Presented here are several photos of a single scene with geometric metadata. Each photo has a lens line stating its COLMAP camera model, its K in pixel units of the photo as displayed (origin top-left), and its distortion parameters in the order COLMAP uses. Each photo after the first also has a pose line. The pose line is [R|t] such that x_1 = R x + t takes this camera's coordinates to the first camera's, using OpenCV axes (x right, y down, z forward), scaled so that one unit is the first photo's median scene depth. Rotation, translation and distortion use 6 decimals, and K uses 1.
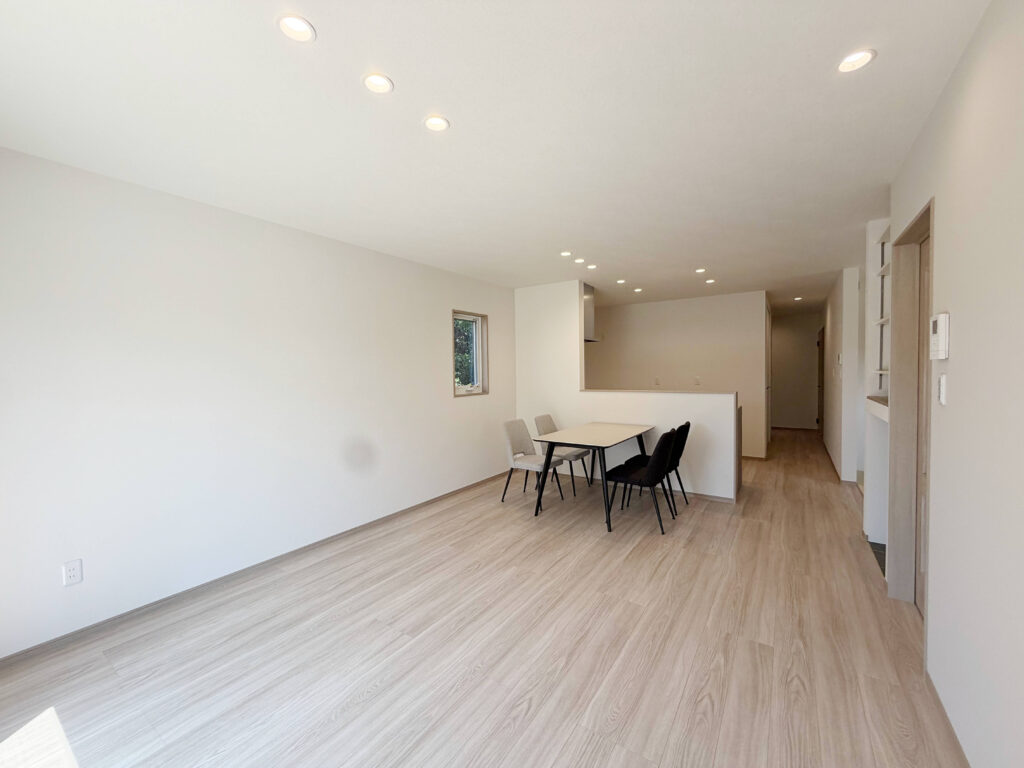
lens RADIAL K [[410.2, 0, 517.2], [0, 410.2, 382.9], [0, 0, 1]] dist [0.000776, 0.000612]
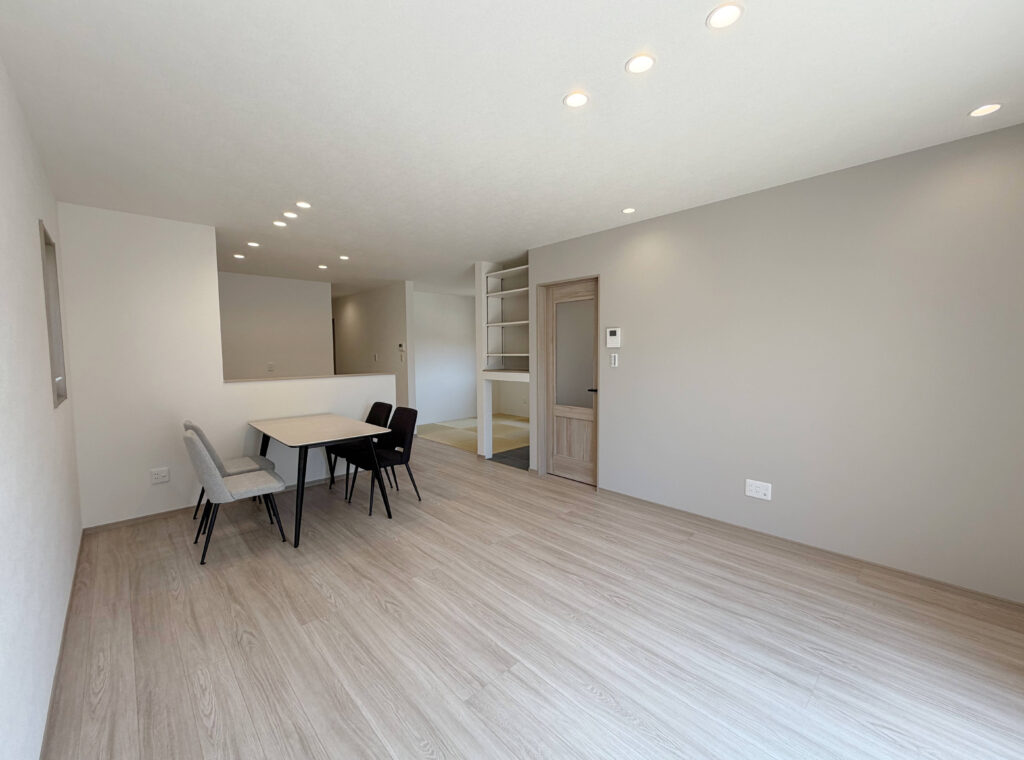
lens RADIAL K [[410.2, 0, 512.9], [0, 410.2, 375.4], [0, 0, 1]] dist [0.000776, 0.000612]
pose [[0.220872, -0.044699, 0.974278, -0.749307], [0.033231, 0.998714, 0.038287, -0.005679], [-0.974737, 0.023920, 0.222073, 0.569632]]
